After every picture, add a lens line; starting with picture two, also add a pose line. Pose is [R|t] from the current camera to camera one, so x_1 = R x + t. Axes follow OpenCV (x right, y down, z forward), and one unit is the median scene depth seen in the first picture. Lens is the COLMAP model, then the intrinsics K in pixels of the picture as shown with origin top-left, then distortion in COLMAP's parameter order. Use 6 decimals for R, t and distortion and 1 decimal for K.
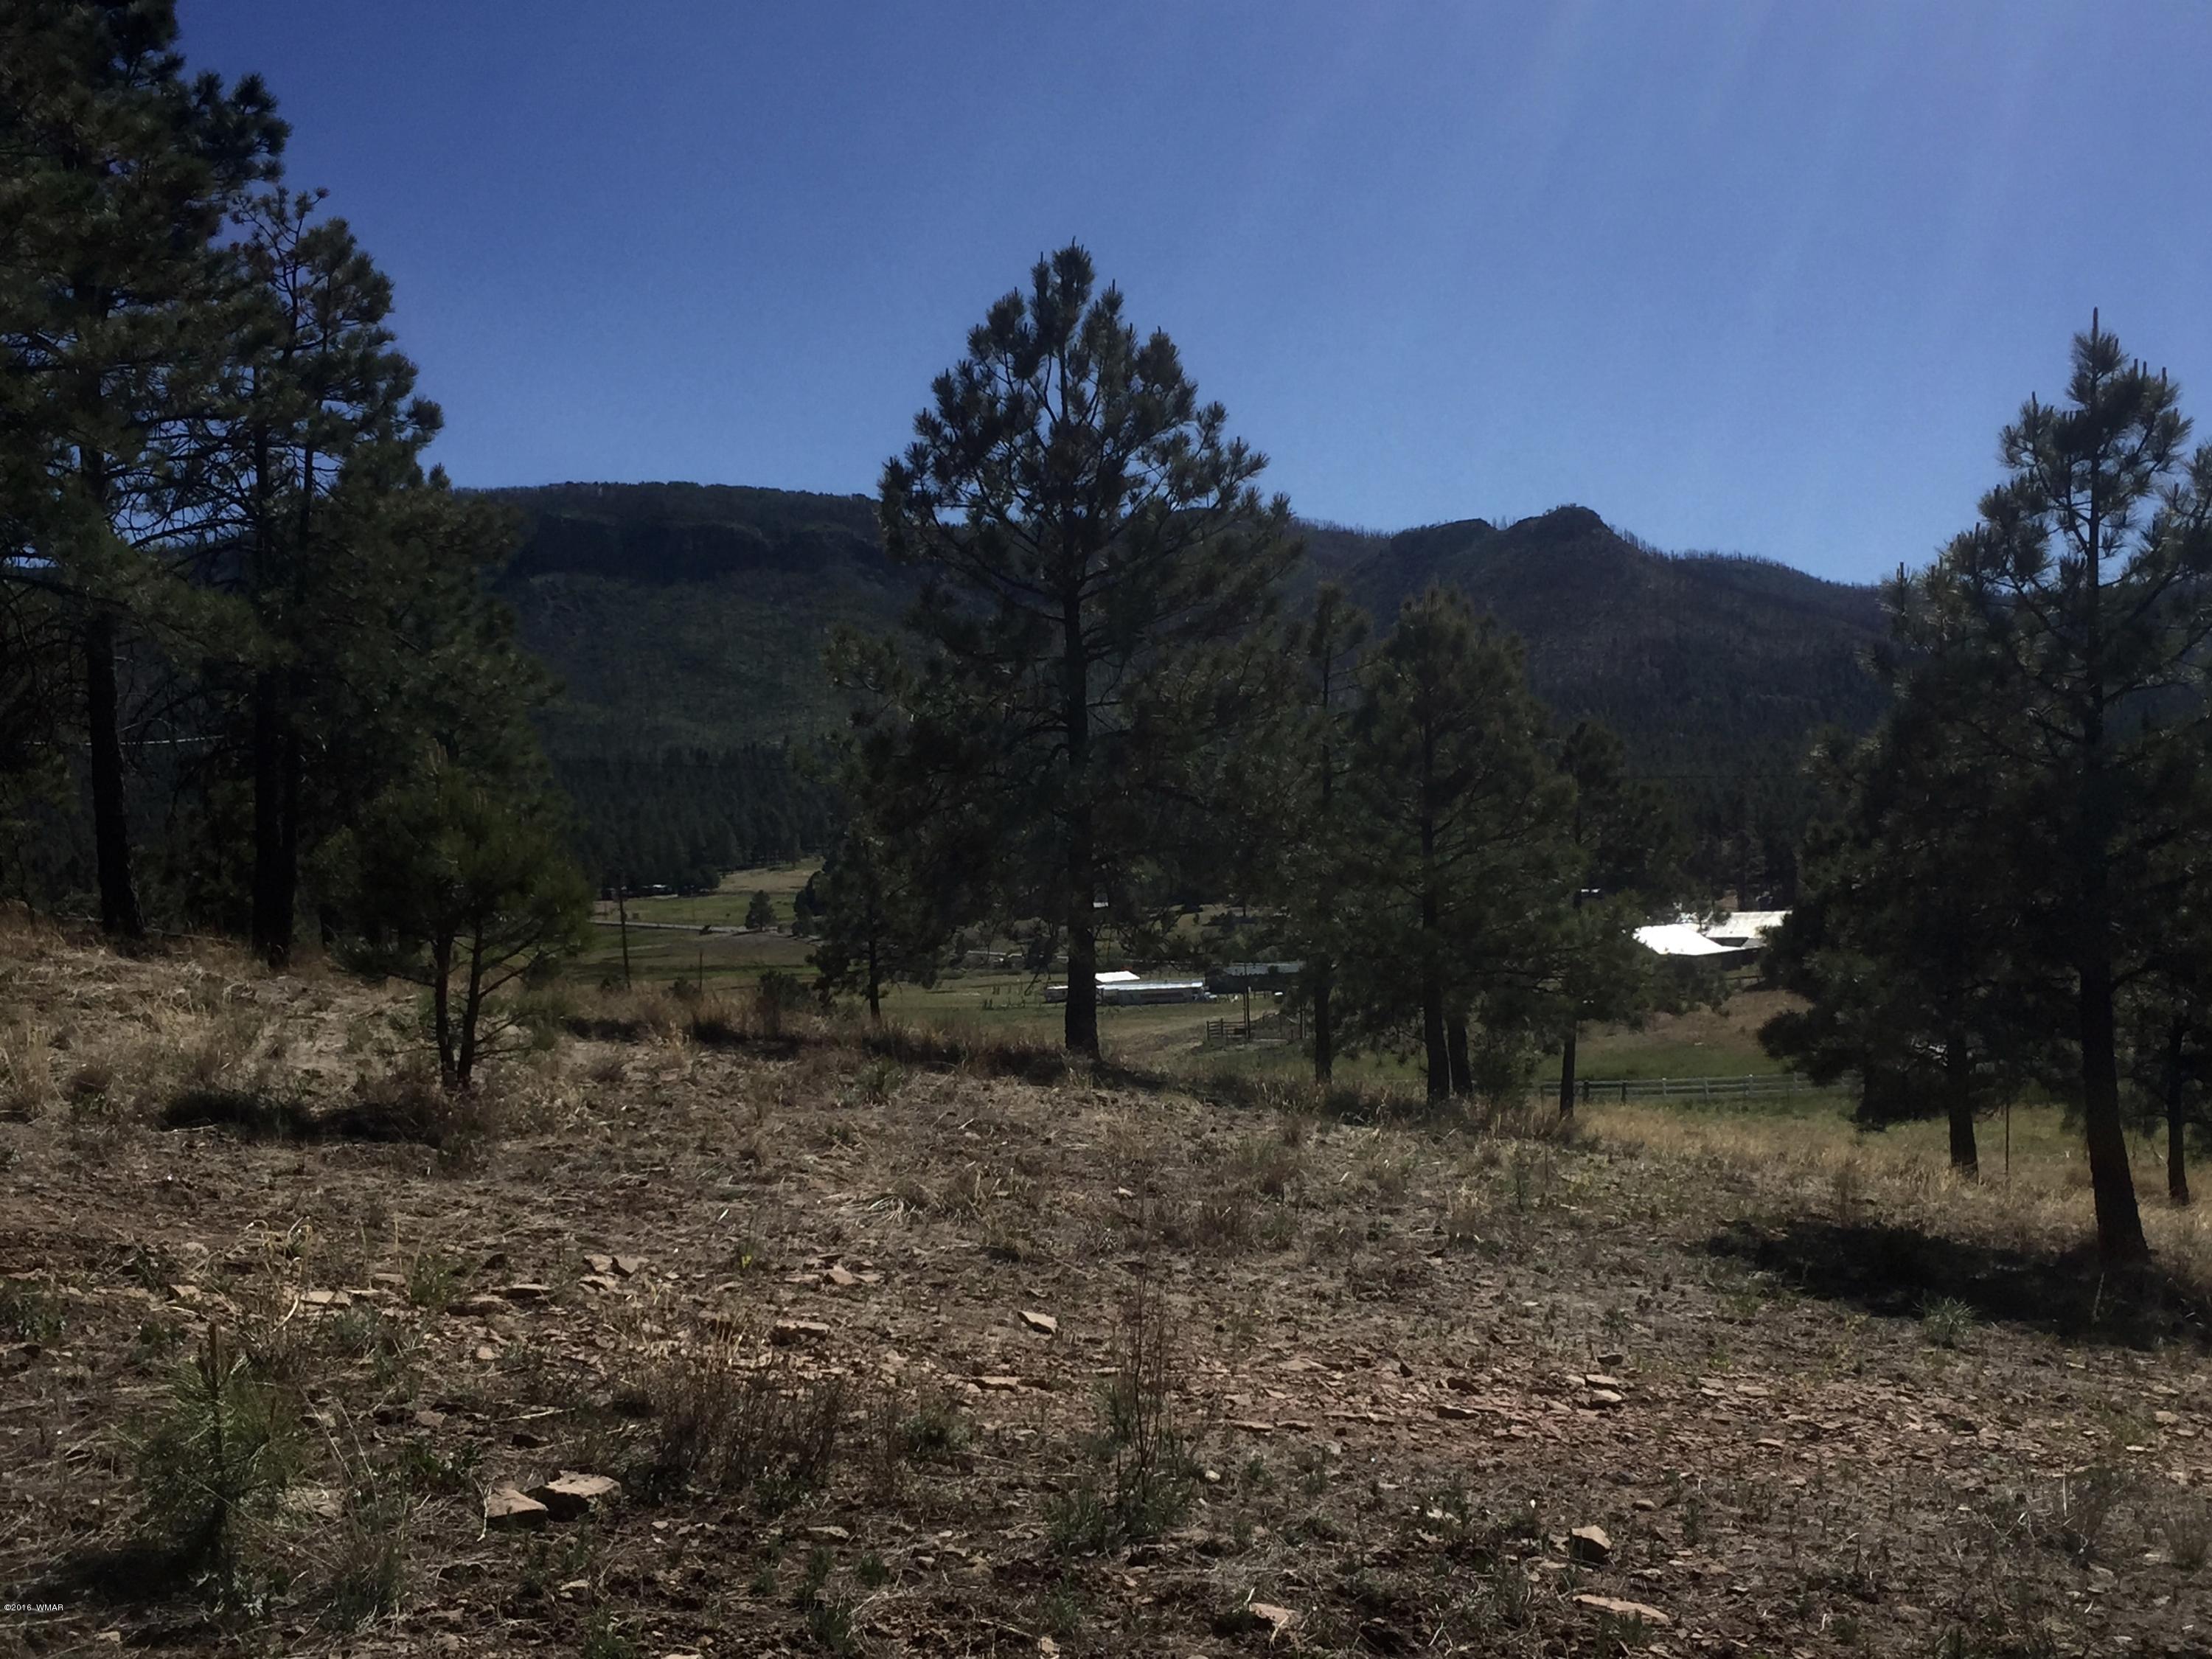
lens RADIAL K [[2515.2, 0, 1102.2], [0, 2515.2, 882.2], [0, 0, 1]] dist [0.034171, -0.044317]
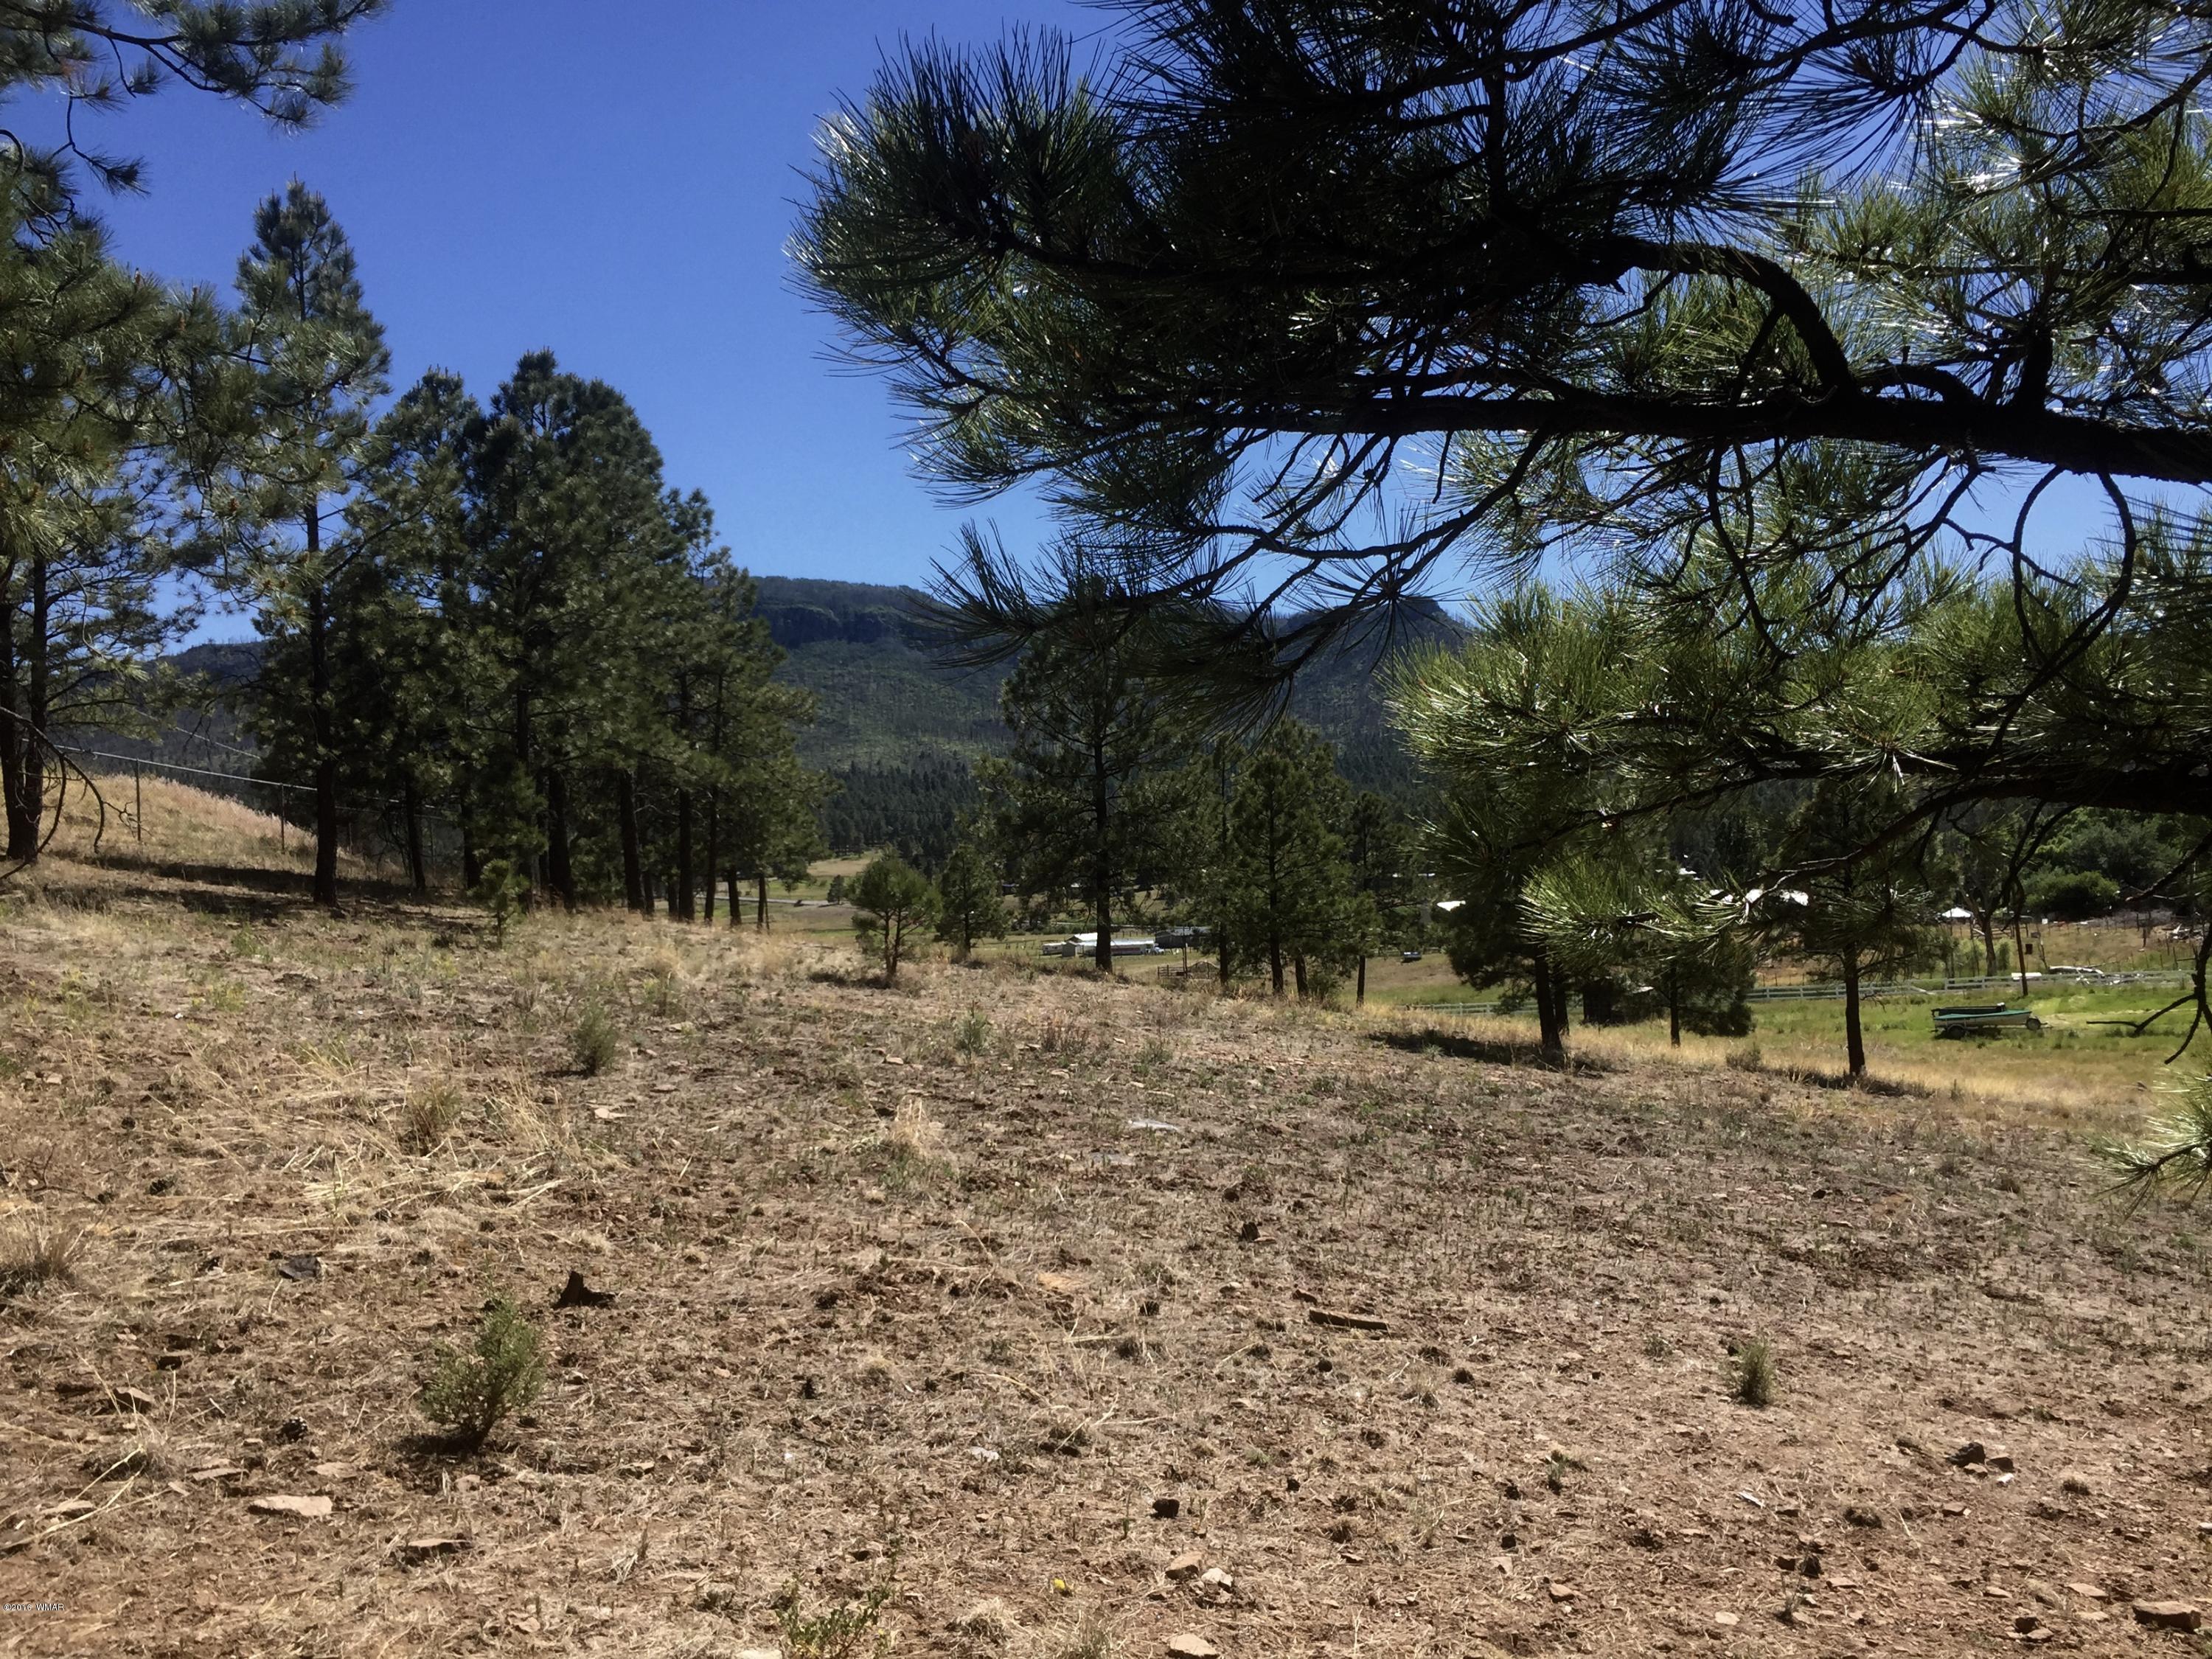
lens RADIAL K [[1848.4, 0, 1069.2], [0, 1848.4, 827.0], [0, 0, 1]] dist [0.043213, -0.075313]
pose [[0.999987, 0.000486, -0.004984, -0.028264], [-0.000594, 0.999764, -0.021732, -0.015349], [0.004973, 0.021735, 0.999751, -0.484737]]
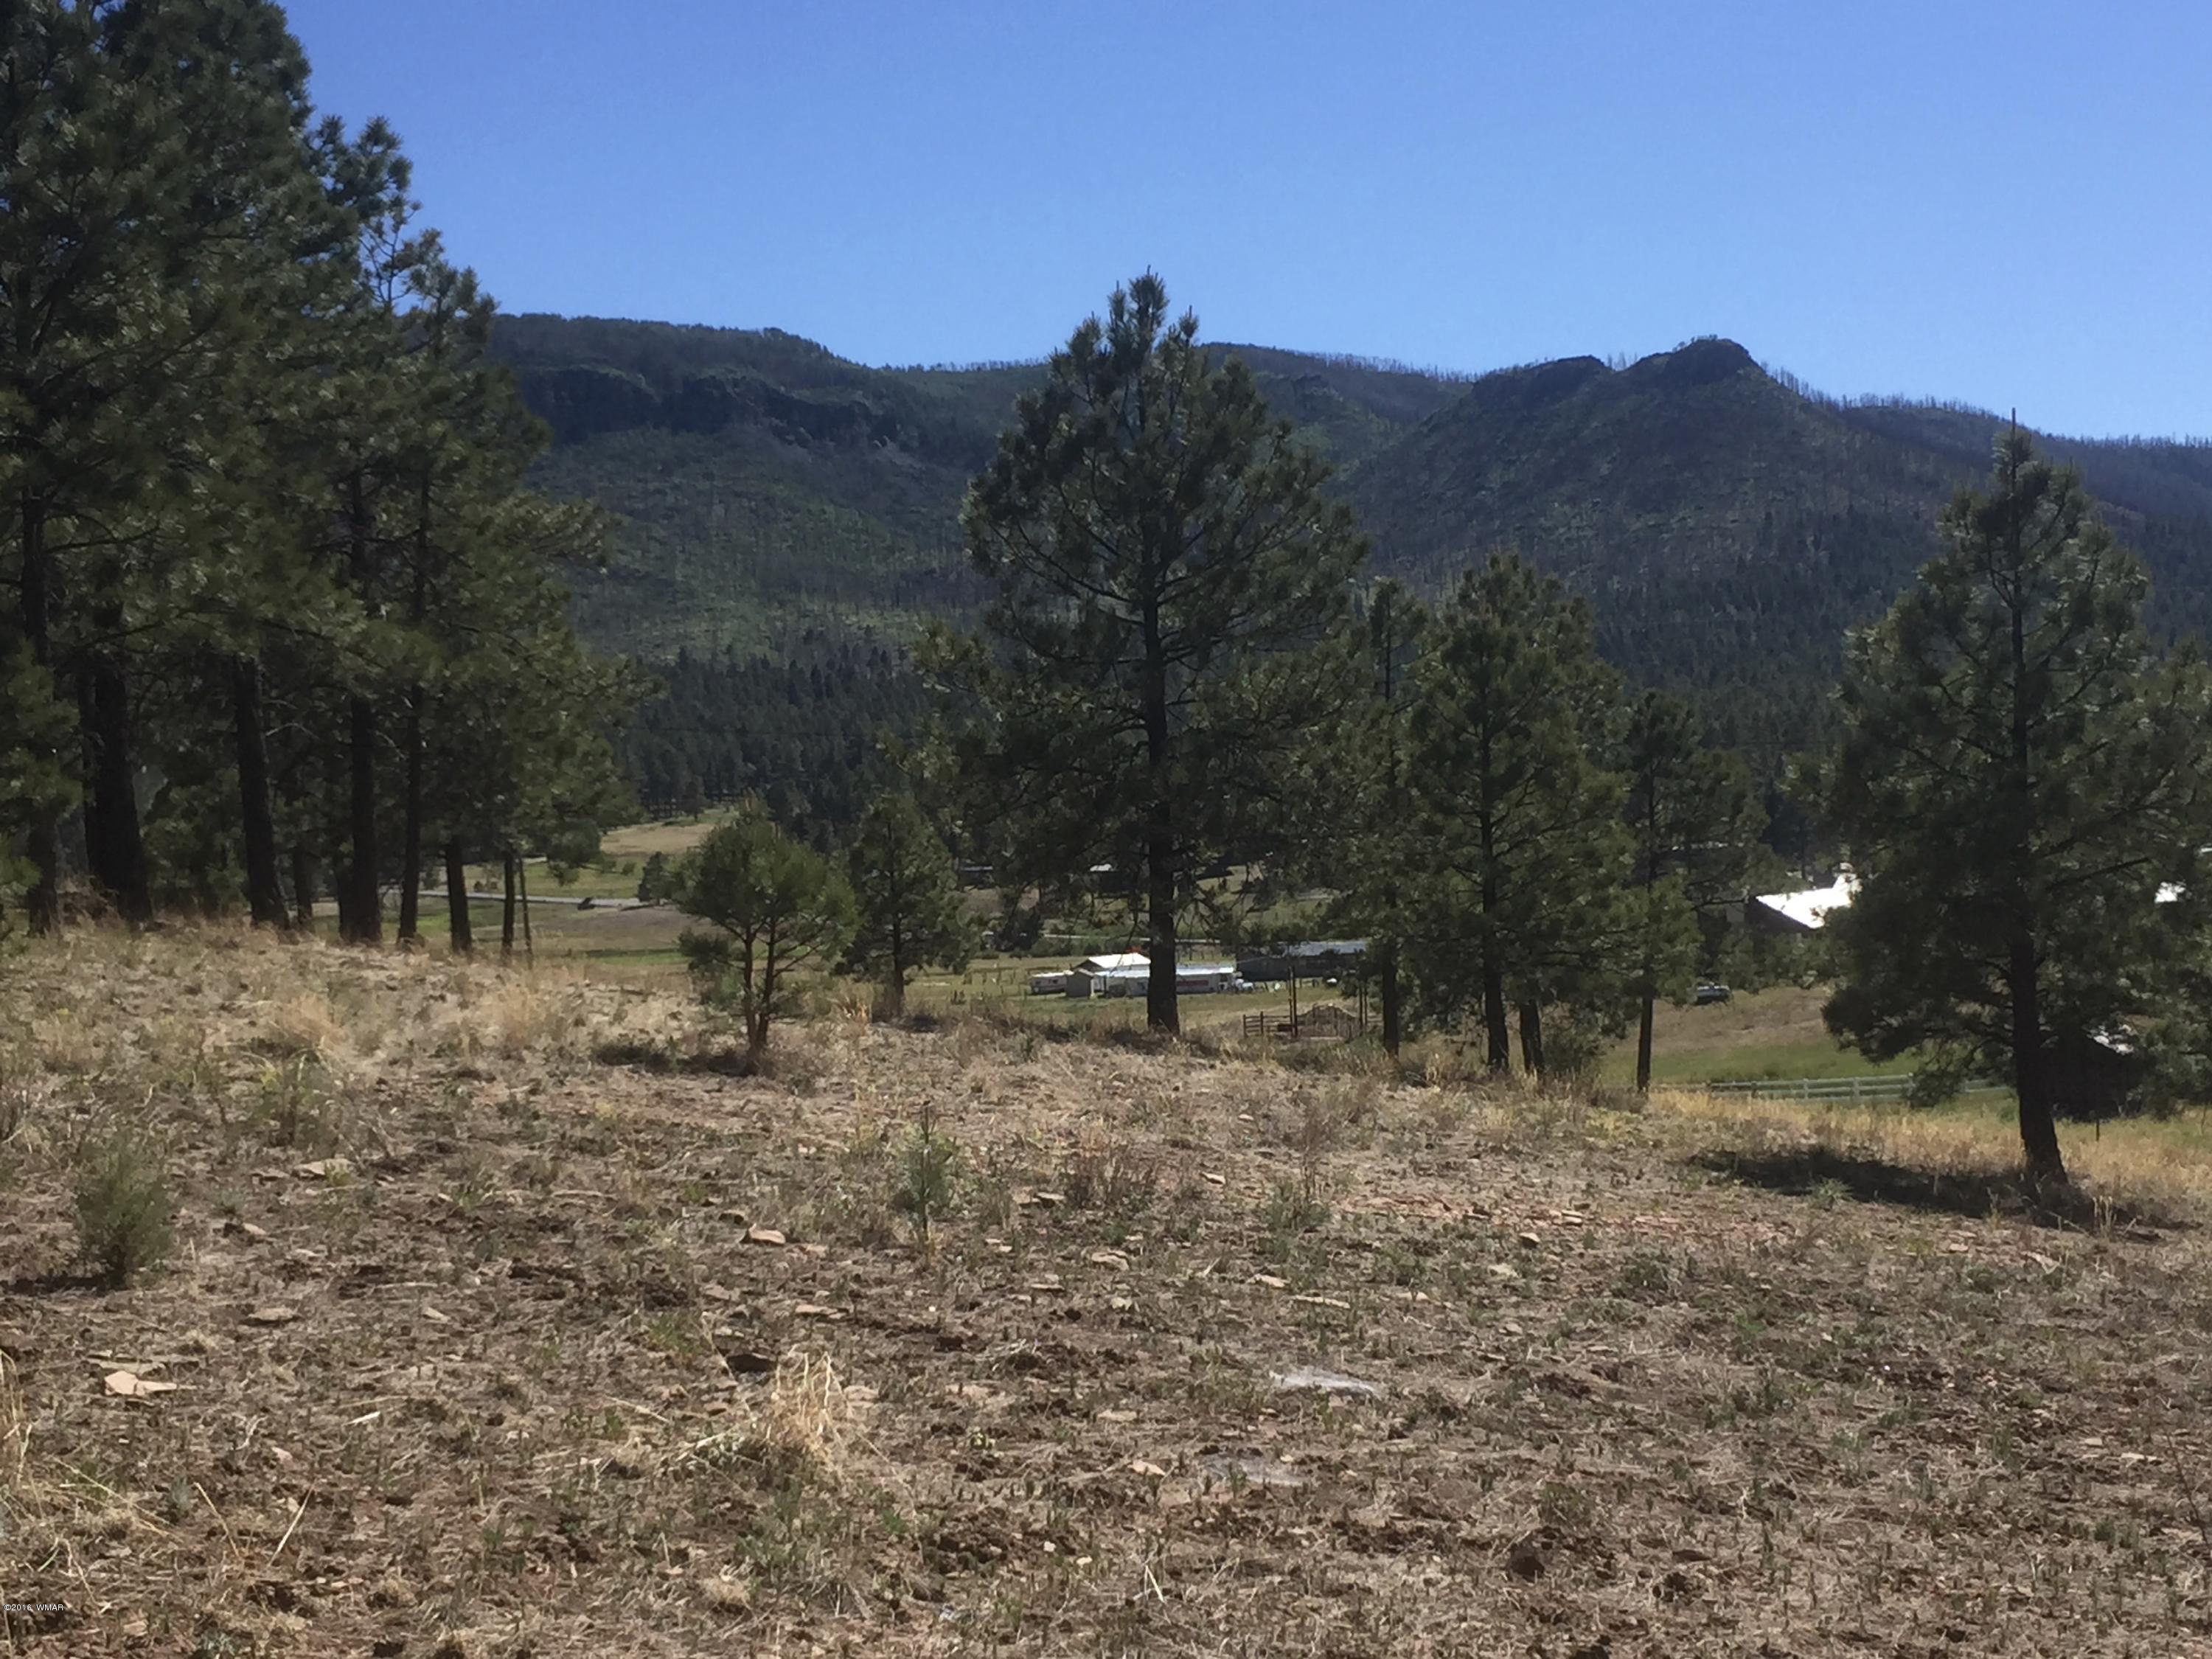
lens RADIAL K [[3347.2, 0, 1106.0], [0, 3347.2, 829.5], [0, 0, 1]] dist [0.100022, -0.054669]
pose [[0.999965, -0.007348, 0.003885, -0.036682], [0.007354, 0.999972, -0.001584, -0.015101], [-0.003873, 0.001613, 0.999991, -0.406079]]
